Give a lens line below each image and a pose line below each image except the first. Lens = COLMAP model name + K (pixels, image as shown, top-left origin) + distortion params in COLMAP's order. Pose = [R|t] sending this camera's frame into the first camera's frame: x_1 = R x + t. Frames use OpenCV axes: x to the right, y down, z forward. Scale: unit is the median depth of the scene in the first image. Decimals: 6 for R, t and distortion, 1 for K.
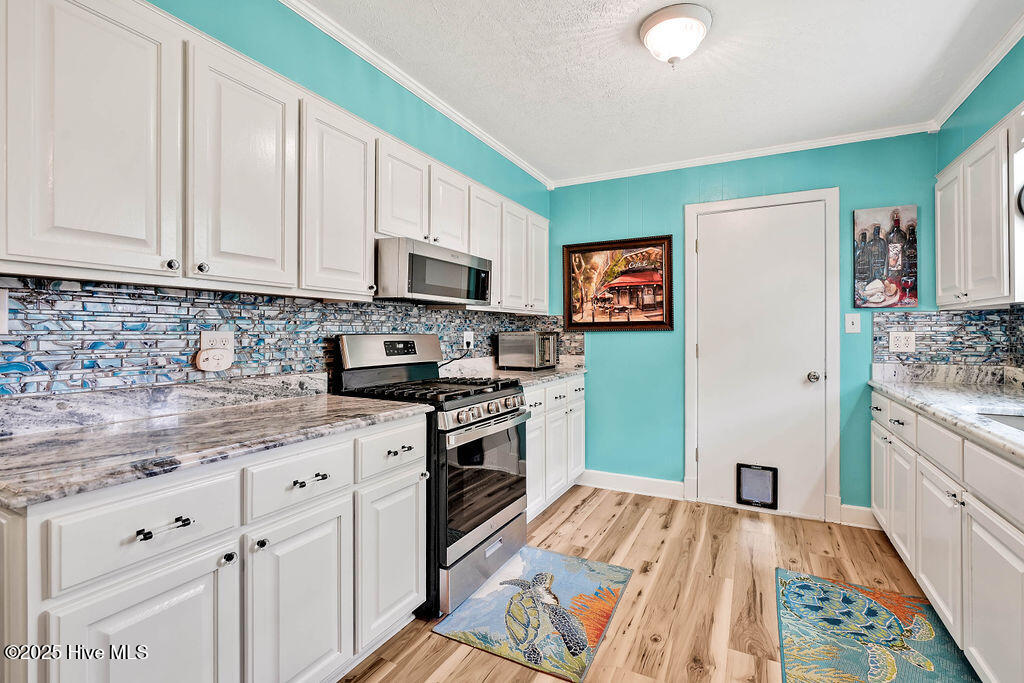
lens RADIAL K [[477.5, 0, 488.7], [0, 477.5, 337.4], [0, 0, 1]] dist [-0.012157, 0.001848]
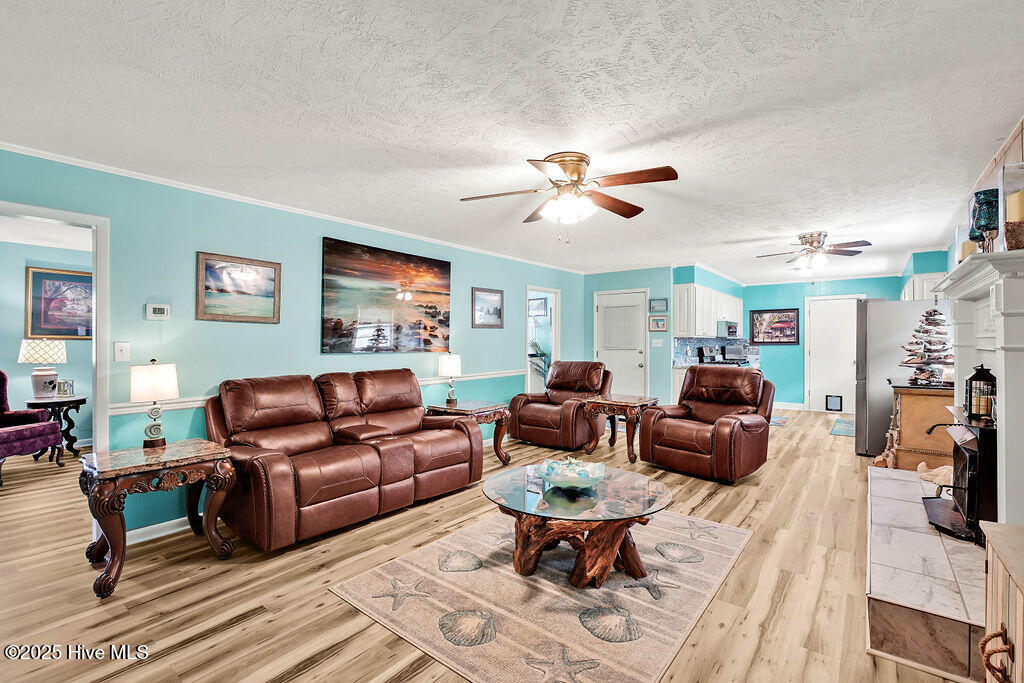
lens RADIAL K [[477.5, 0, 490.2], [0, 477.5, 346.2], [0, 0, 1]] dist [-0.012157, 0.001848]
pose [[0.980988, -0.001412, -0.194063, -0.718508], [0.002205, 0.999990, 0.003874, -0.021087], [0.194056, -0.004228, 0.980981, -1.758111]]
